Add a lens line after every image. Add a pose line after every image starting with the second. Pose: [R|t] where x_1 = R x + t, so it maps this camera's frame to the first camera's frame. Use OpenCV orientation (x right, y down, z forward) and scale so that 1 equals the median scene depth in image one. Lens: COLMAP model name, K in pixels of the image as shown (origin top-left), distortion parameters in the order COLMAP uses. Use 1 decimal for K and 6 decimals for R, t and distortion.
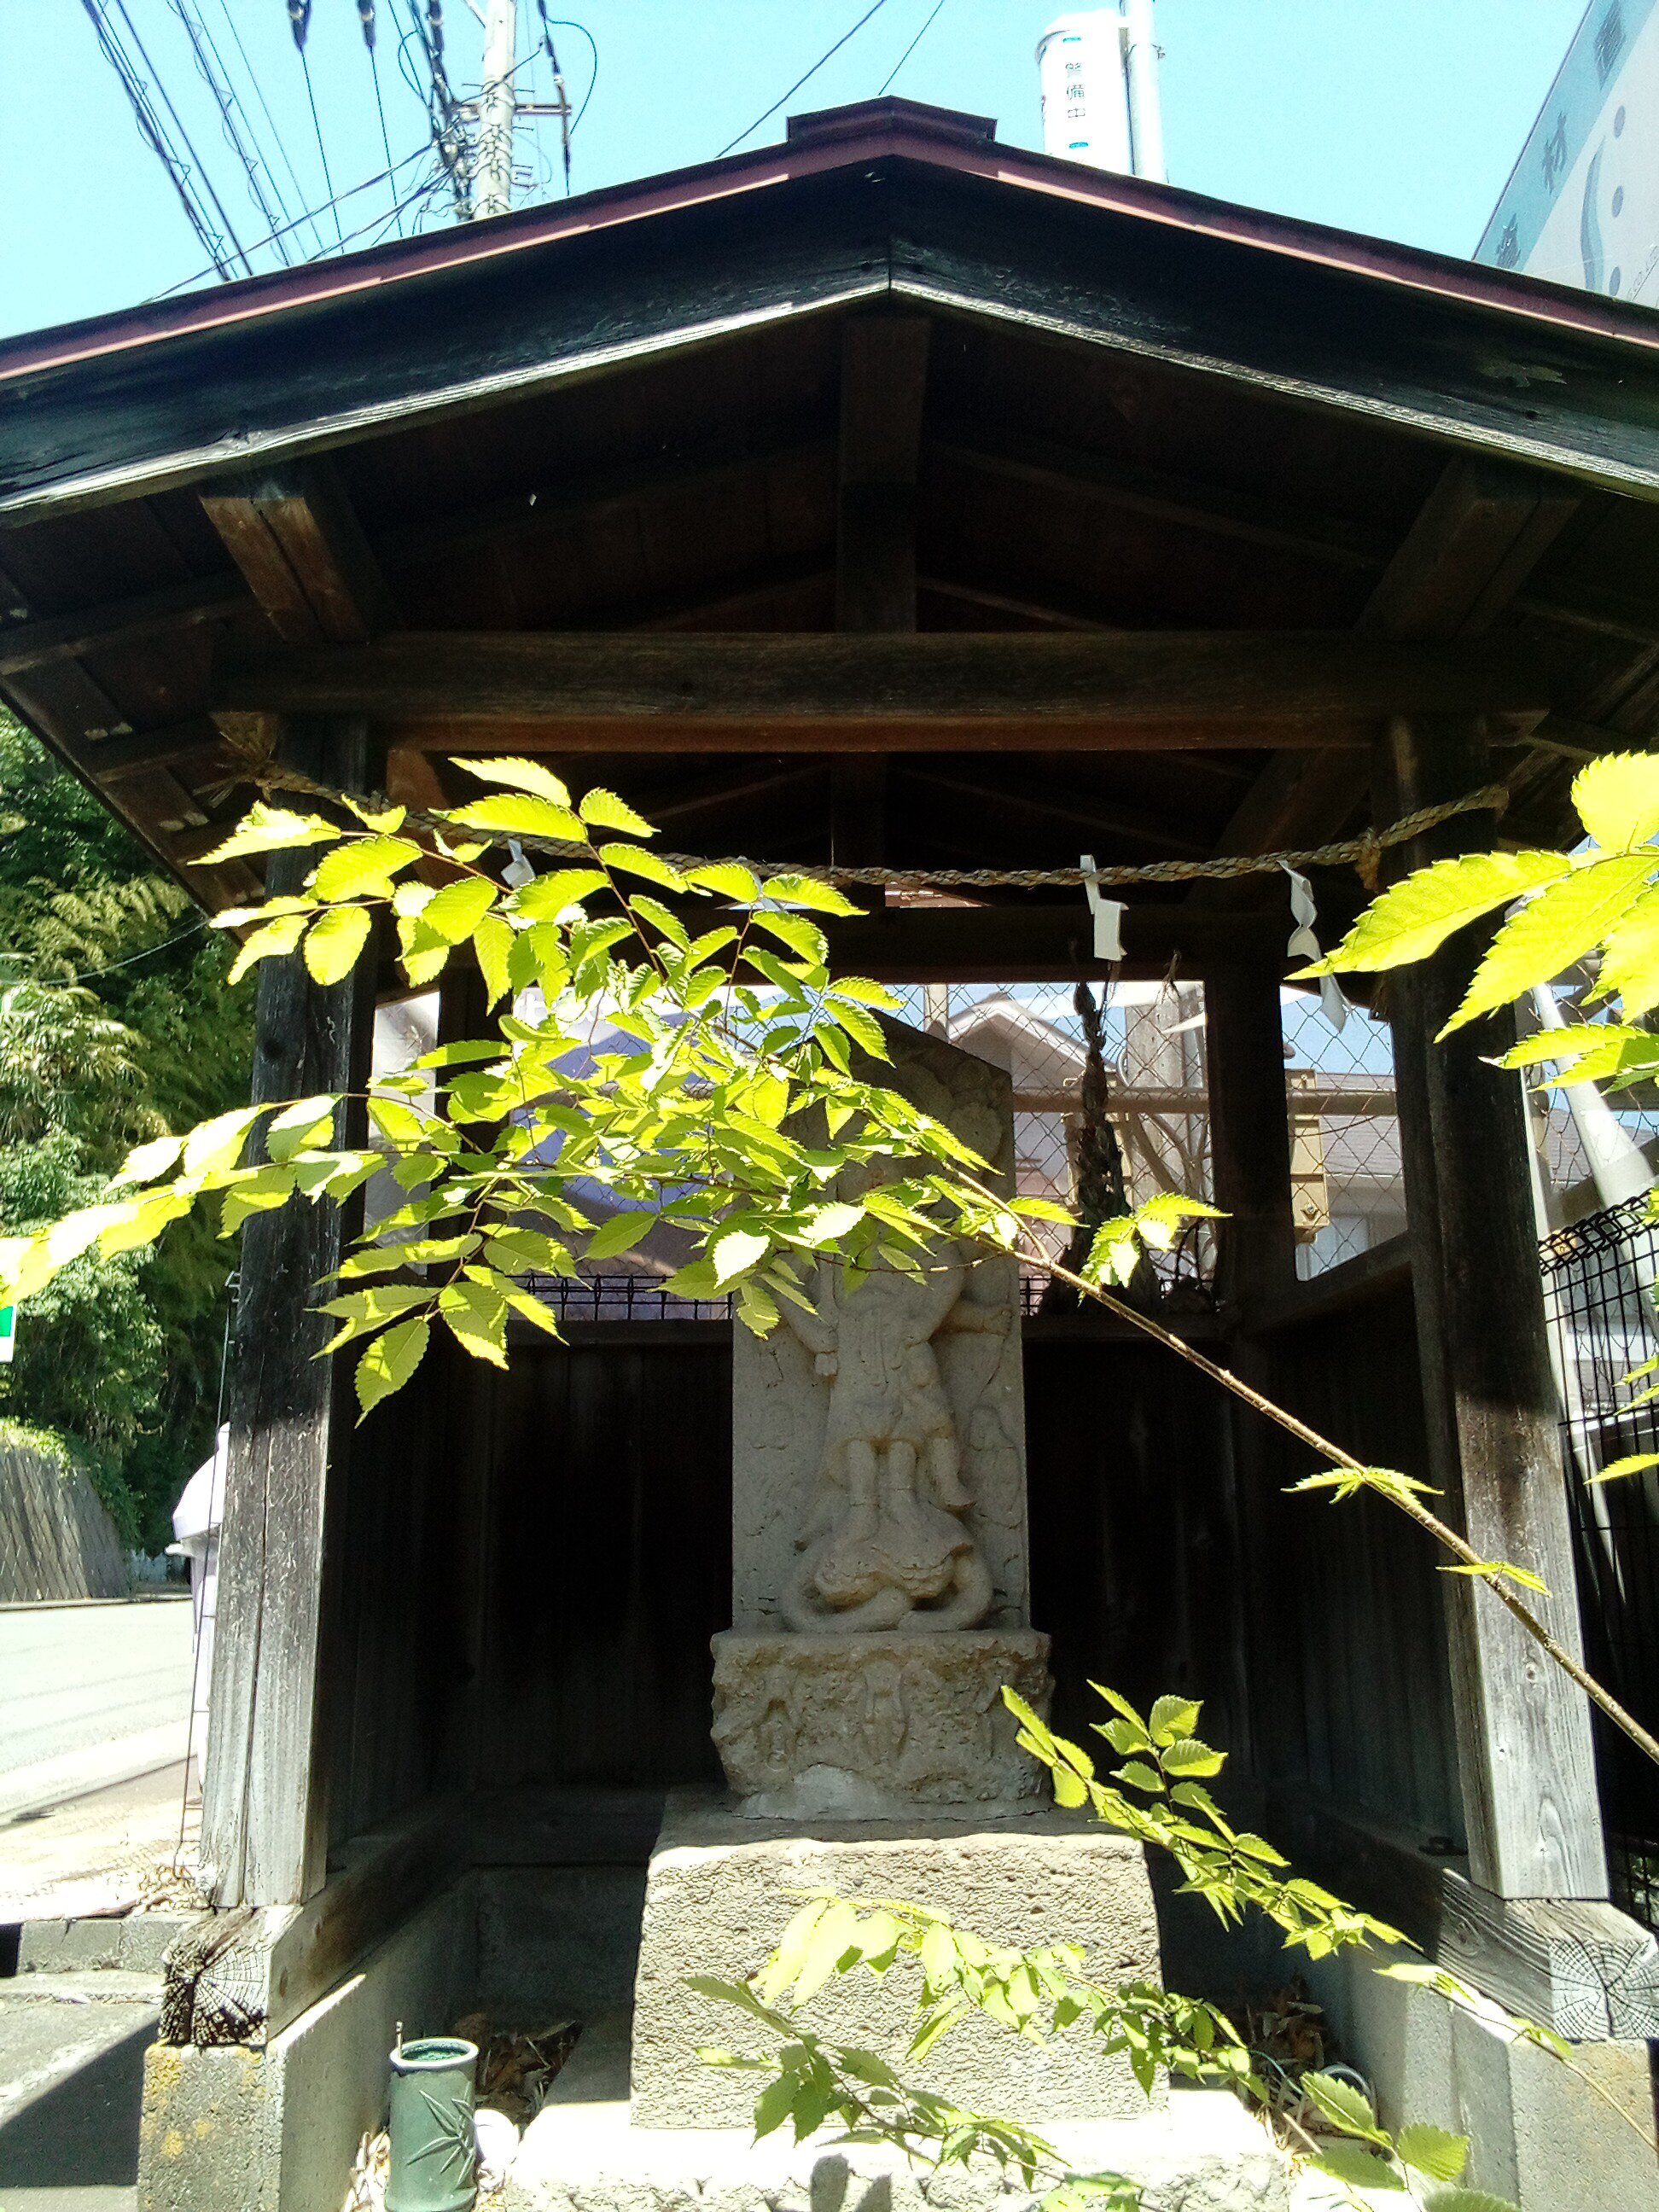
lens RADIAL K [[1837.2, 0, 829.5], [0, 1837.2, 1106.0], [0, 0, 1]] dist [0.080609, -0.131954]
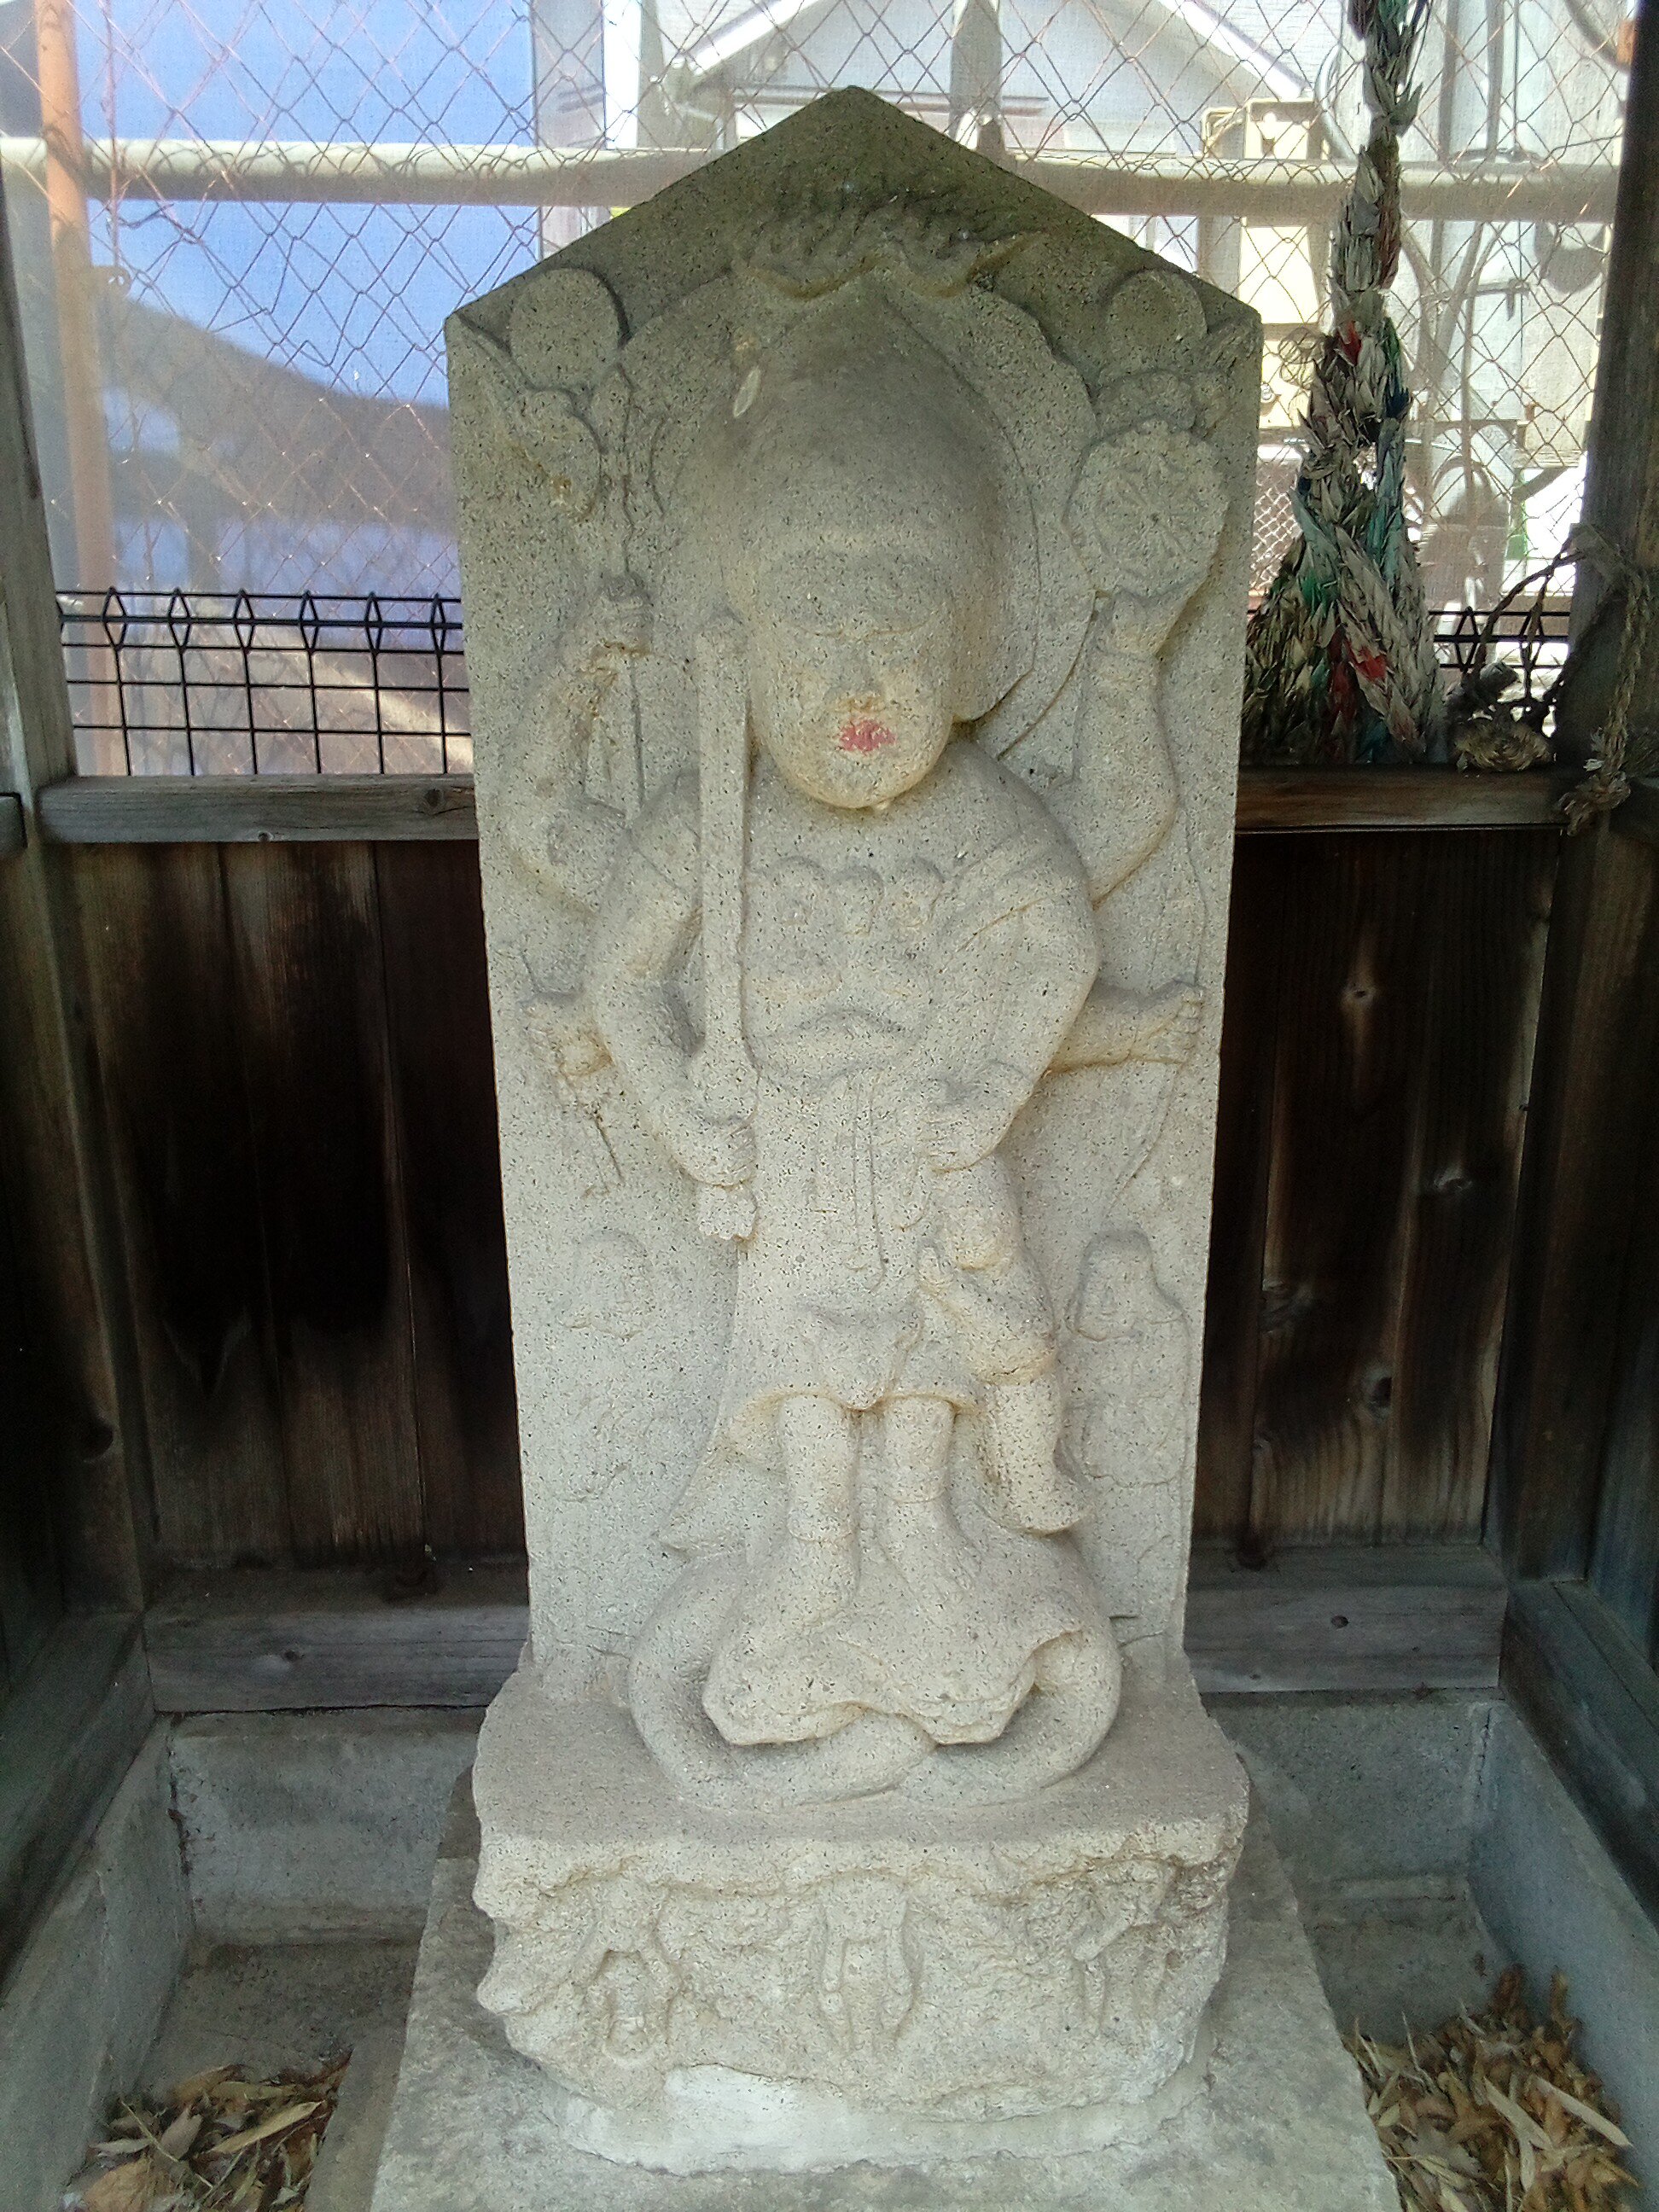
lens RADIAL K [[1837.2, 0, 829.5], [0, 1837.2, 1106.0], [0, 0, 1]] dist [0.080609, -0.131954]
pose [[0.999788, -0.005168, 0.019906, 0.012478], [-0.005802, 0.857710, 0.514101, -0.073839], [-0.019731, -0.514107, 0.857499, 0.688396]]
